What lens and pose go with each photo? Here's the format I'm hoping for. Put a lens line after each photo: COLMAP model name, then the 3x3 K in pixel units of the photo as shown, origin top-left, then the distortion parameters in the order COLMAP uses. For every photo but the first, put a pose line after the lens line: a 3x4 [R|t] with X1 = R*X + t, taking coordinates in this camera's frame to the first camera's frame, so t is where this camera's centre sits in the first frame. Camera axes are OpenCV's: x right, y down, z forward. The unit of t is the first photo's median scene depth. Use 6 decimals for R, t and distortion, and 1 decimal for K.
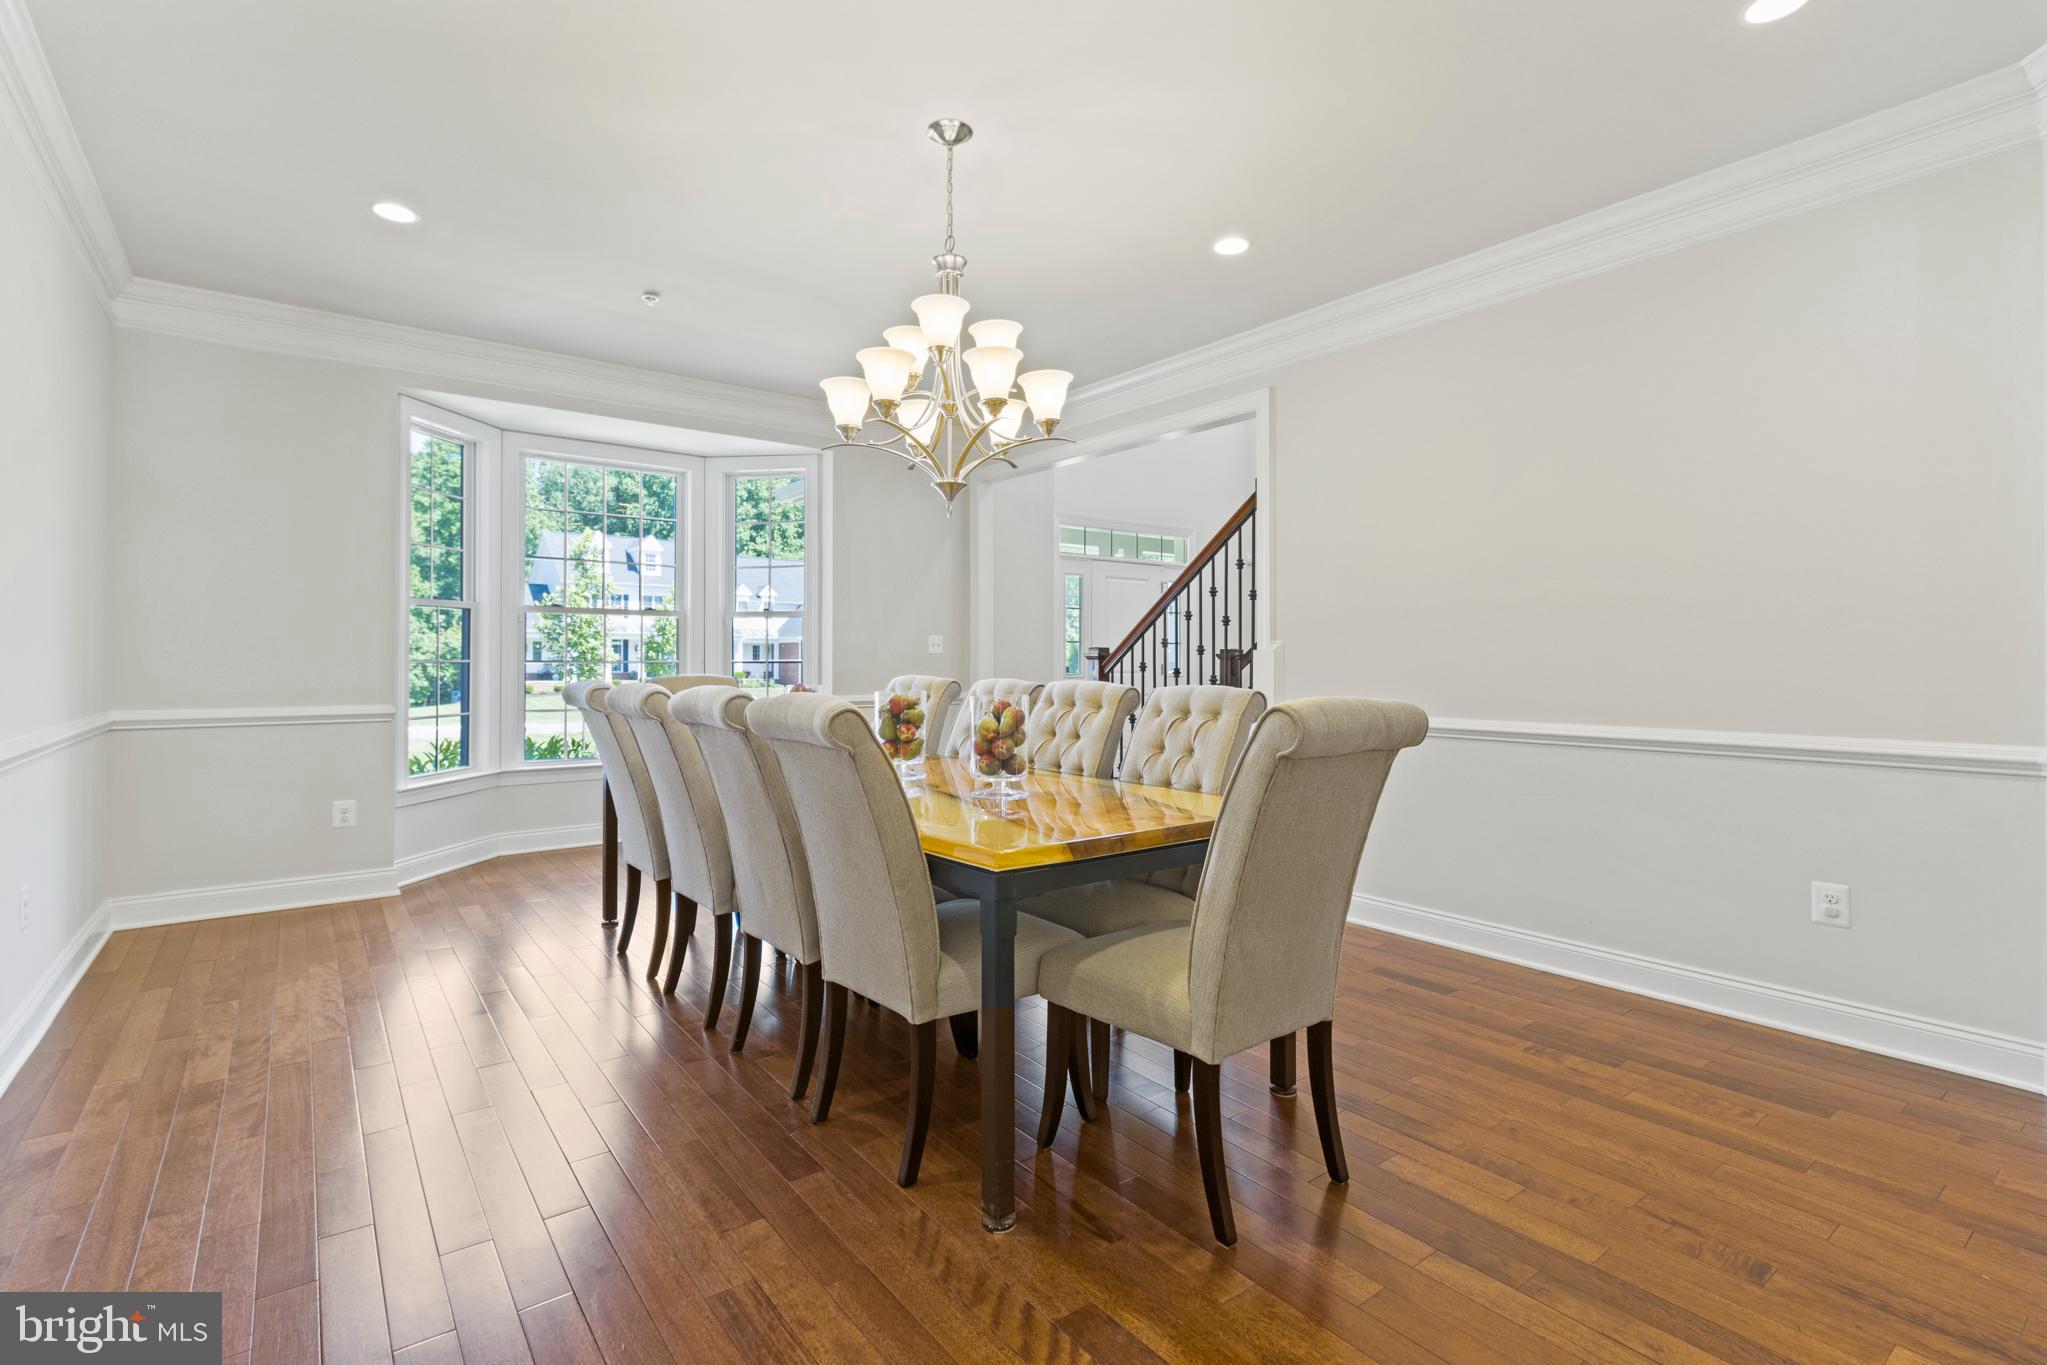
lens RADIAL K [[952.4, 0, 1023.6], [0, 952.4, 669.5], [0, 0, 1]] dist [-0.001848, 0.001368]
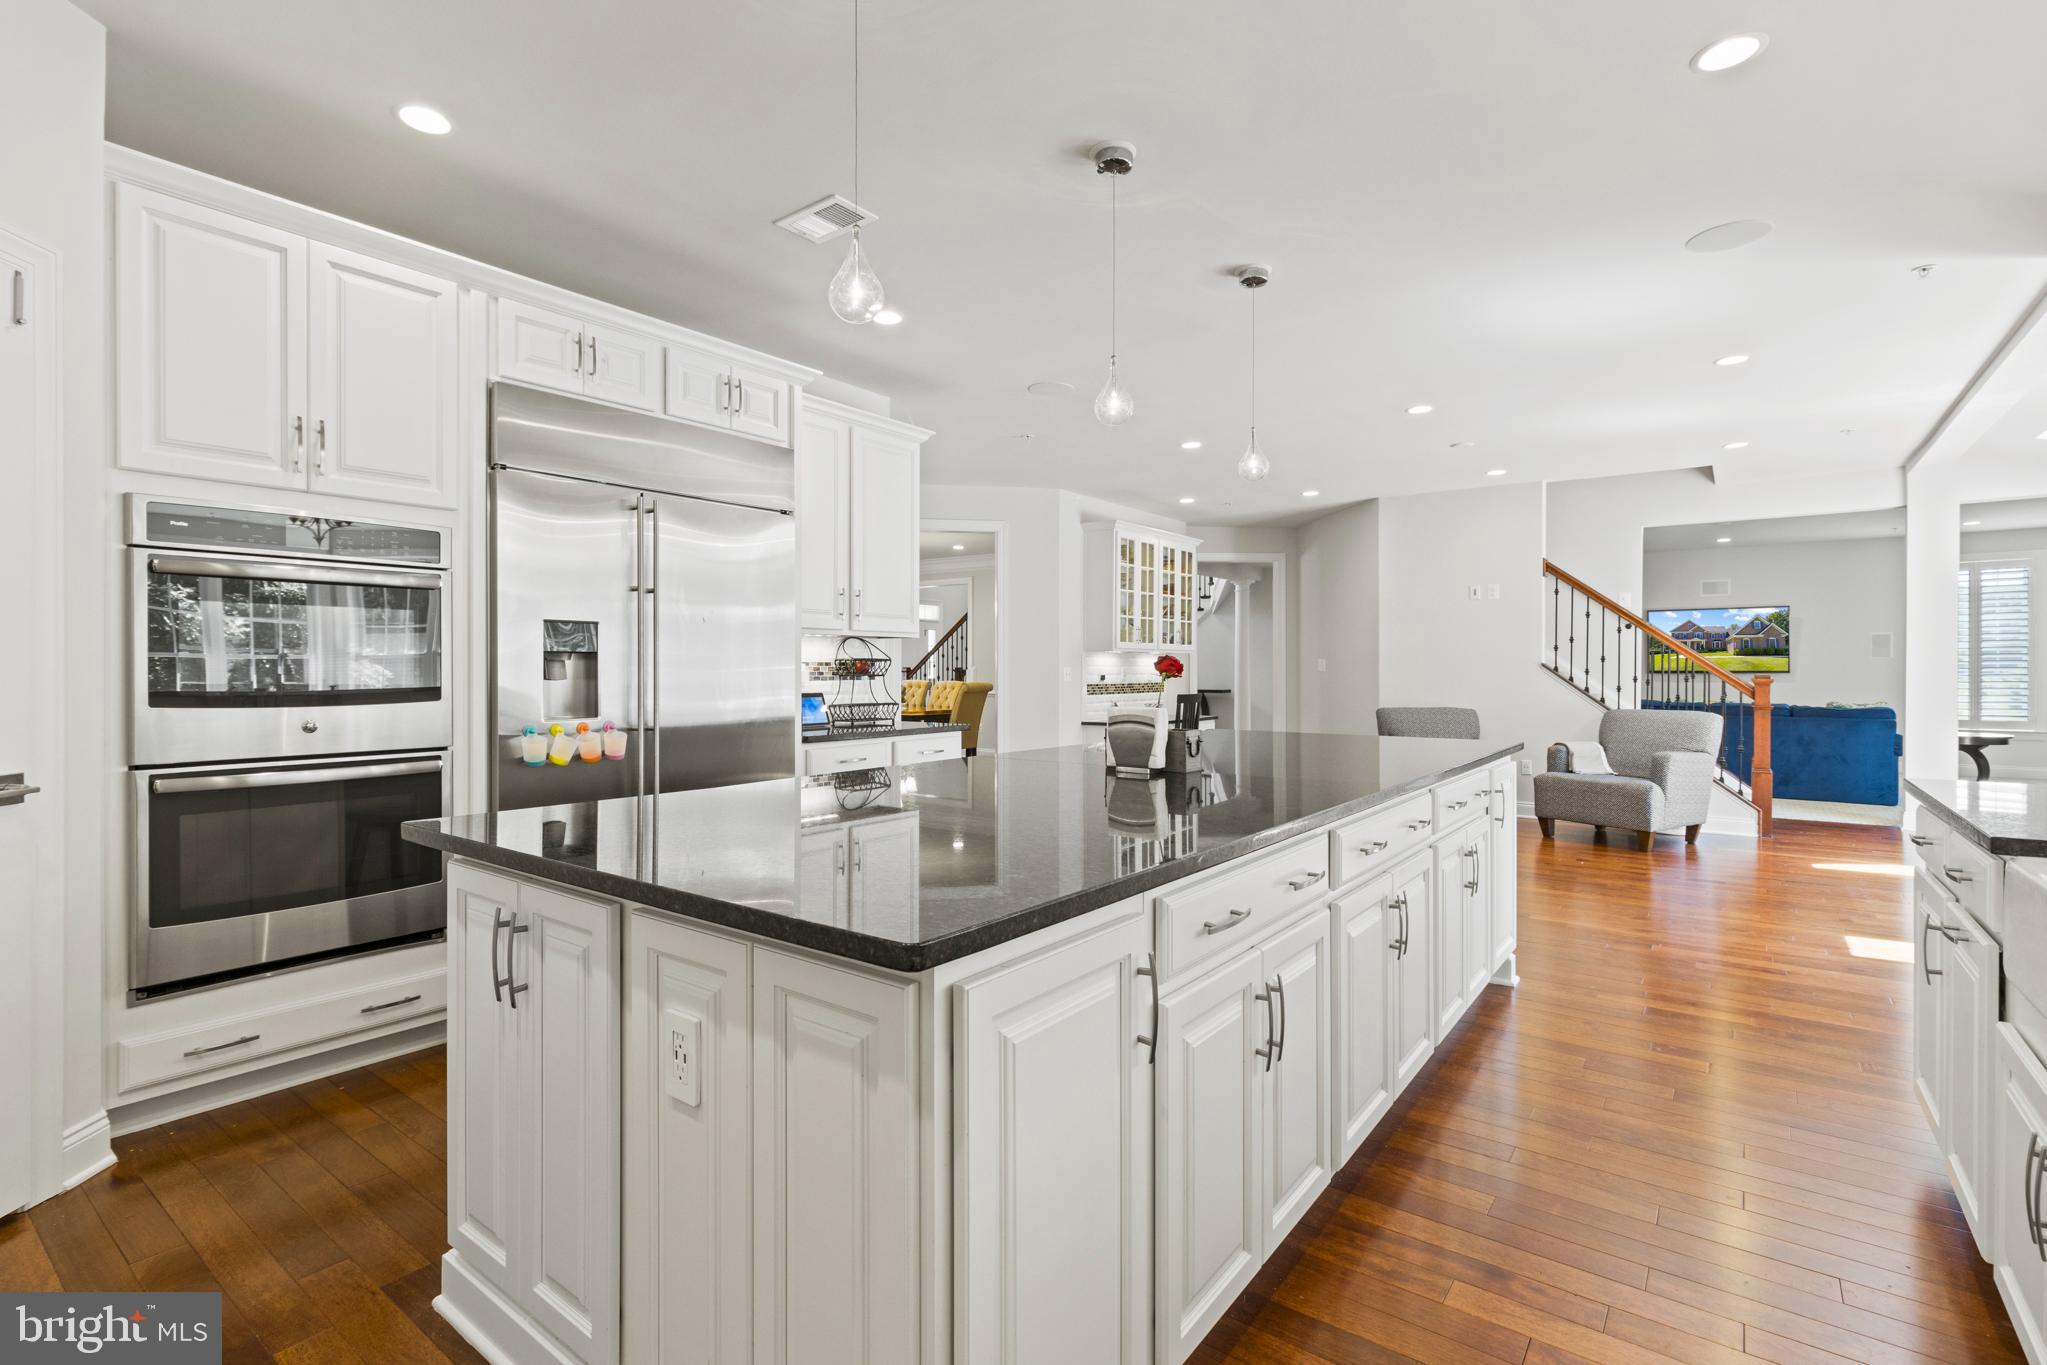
lens RADIAL K [[952.4, 0, 1018.5], [0, 952.4, 683.2], [0, 0, 1]] dist [-0.001848, 0.001368]
pose [[0.962011, -0.003167, 0.272993, -0.372244], [0.000812, 0.999961, 0.008740, -0.002410], [-0.273010, -0.008186, 0.961976, -1.718919]]
